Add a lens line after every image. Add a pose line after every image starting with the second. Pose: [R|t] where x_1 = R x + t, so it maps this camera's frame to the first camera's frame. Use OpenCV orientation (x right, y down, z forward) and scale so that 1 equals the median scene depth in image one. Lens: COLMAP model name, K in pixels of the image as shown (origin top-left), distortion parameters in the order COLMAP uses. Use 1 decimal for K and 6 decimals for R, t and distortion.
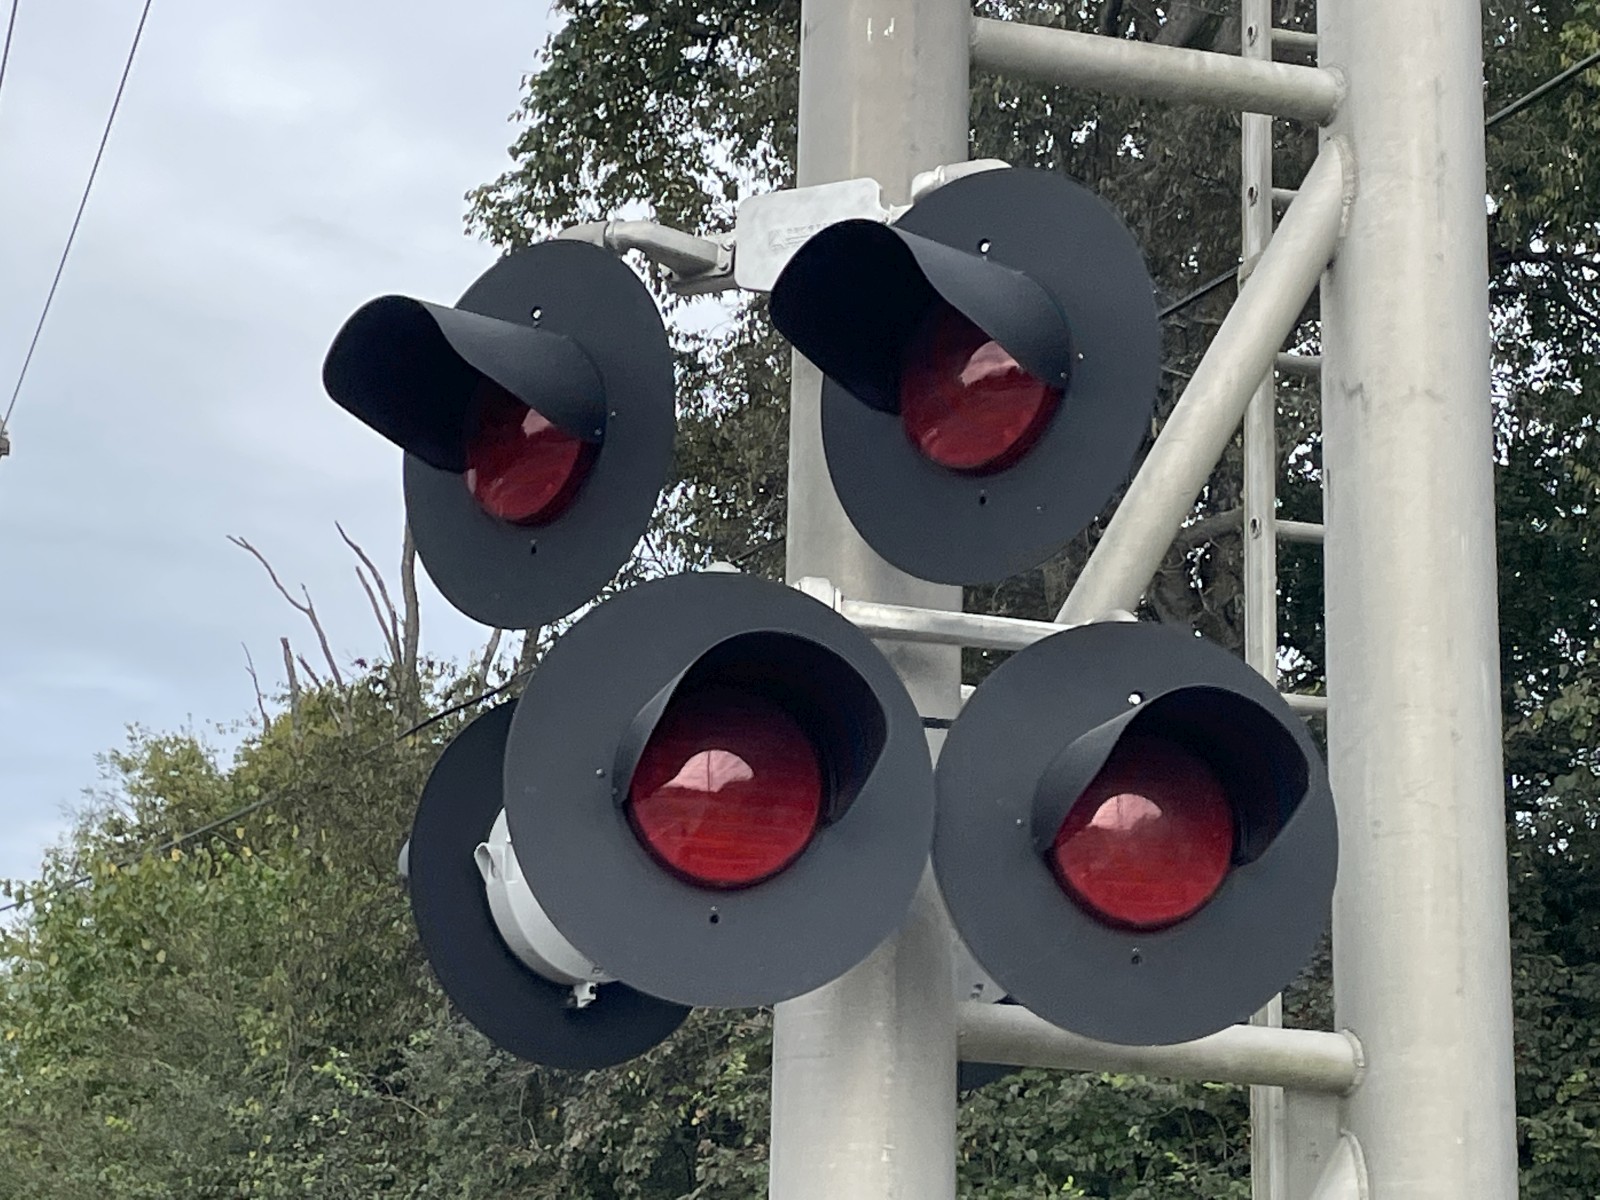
lens RADIAL K [[3444.3, 0, 798.8], [0, 3444.3, 599.5], [0, 0, 1]] dist [0.054532, 0.000000]
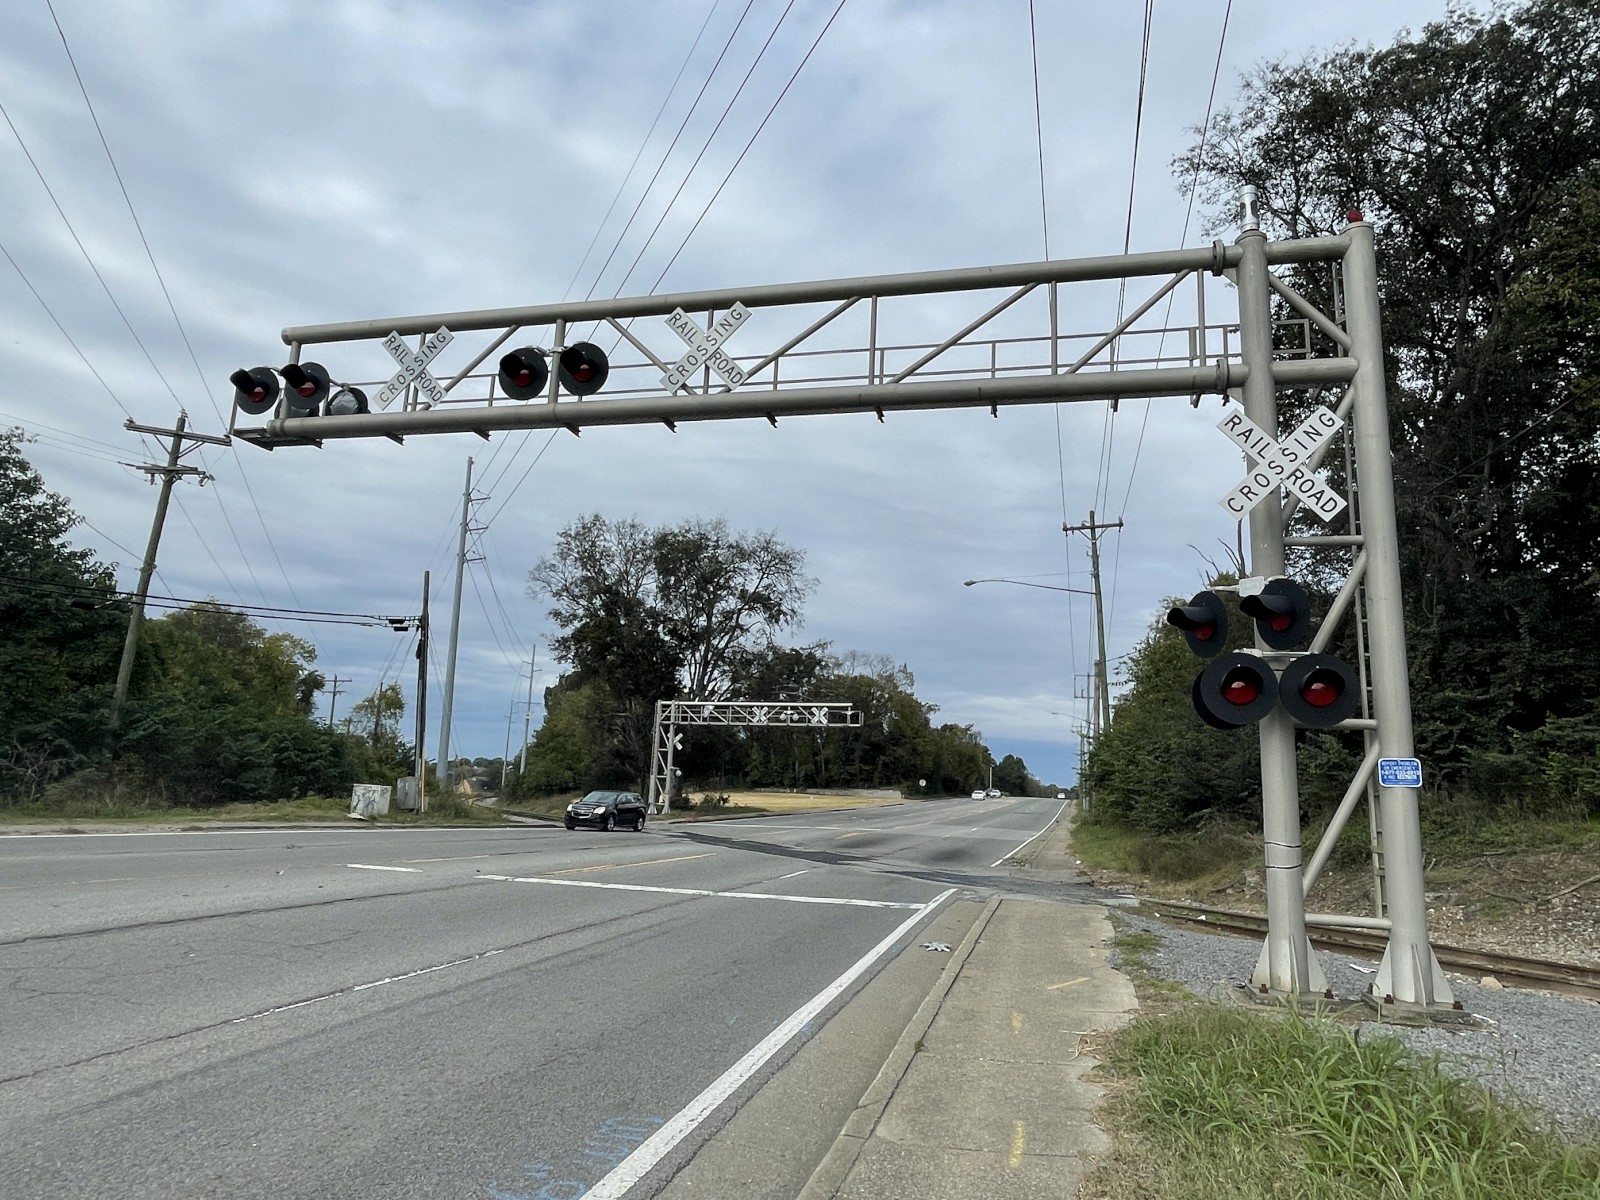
lens RADIAL K [[1000.8, 0, 800.5], [0, 1000.8, 600.7], [0, 0, 1]] dist [0.004939, -0.000325]
pose [[0.848404, -0.096745, -0.520433, 0.222892], [0.123661, 0.992176, 0.017153, -0.195586], [0.514702, -0.078910, 0.853730, -0.790731]]
